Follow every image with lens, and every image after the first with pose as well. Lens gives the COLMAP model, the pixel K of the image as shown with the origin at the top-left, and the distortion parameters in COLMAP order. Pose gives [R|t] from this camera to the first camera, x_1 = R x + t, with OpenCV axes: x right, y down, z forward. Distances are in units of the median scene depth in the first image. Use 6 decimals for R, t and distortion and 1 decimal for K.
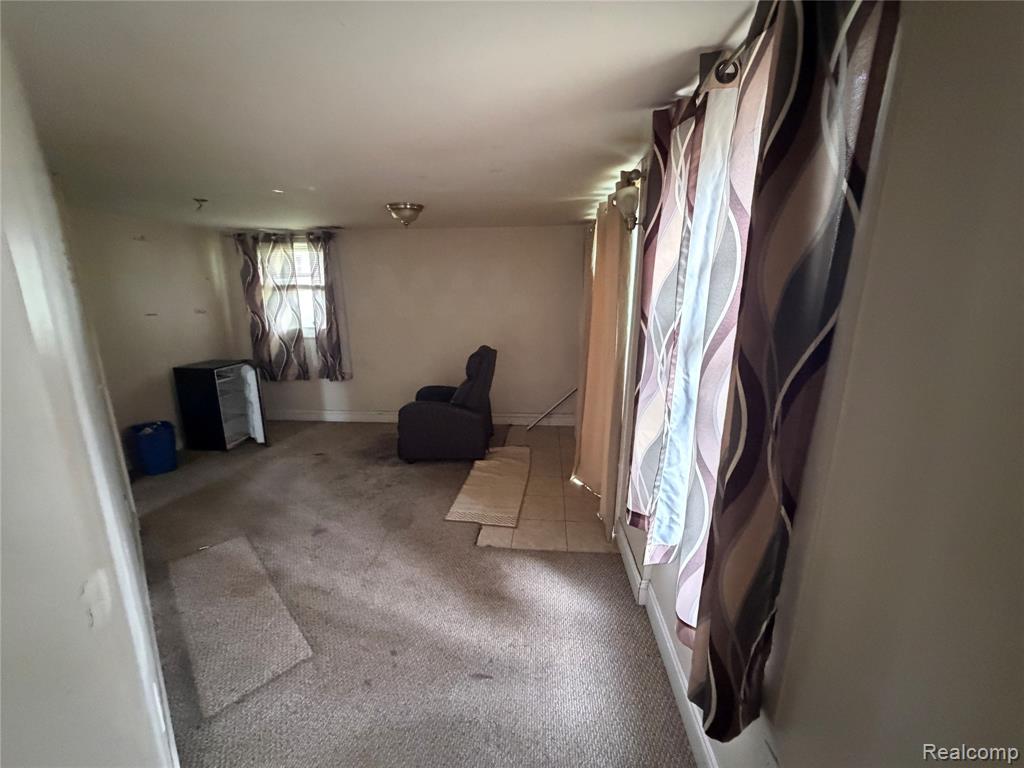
lens RADIAL K [[407.7, 0, 507.9], [0, 407.7, 383.8], [0, 0, 1]] dist [-0.000828, -0.000261]
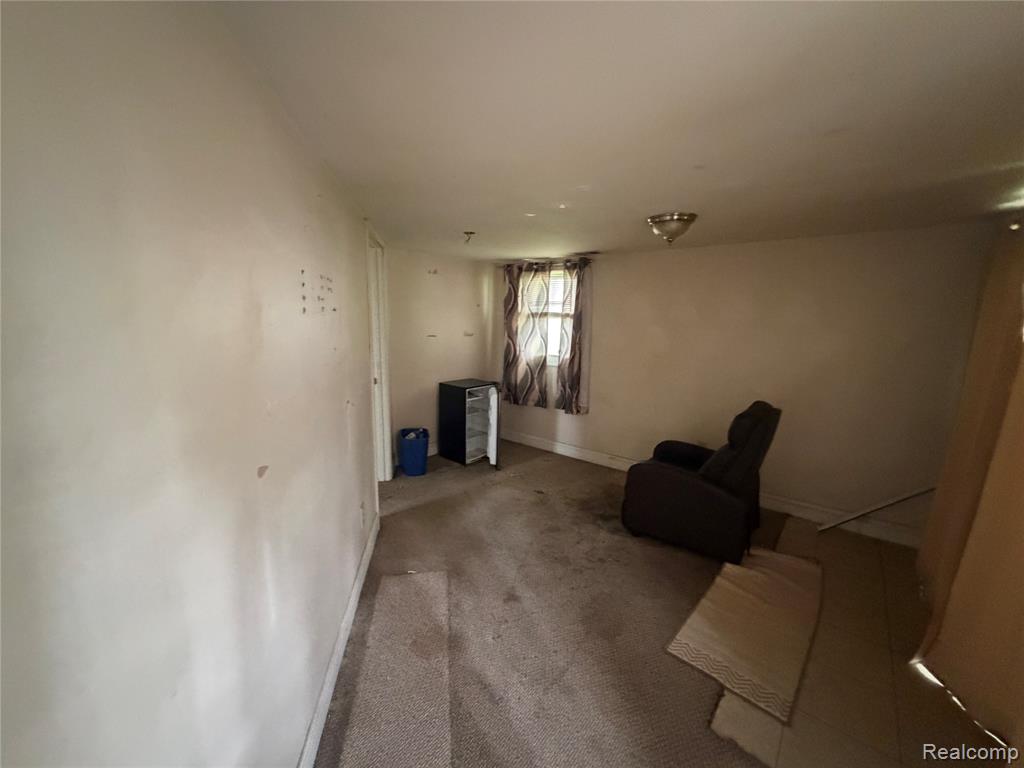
lens RADIAL K [[407.7, 0, 507.9], [0, 407.7, 383.8], [0, 0, 1]] dist [-0.000828, -0.000261]
pose [[0.821415, 0.114664, -0.558685, -0.025022], [-0.148774, 0.988745, -0.015808, -0.042133], [0.550585, 0.096103, 0.829229, 0.143695]]
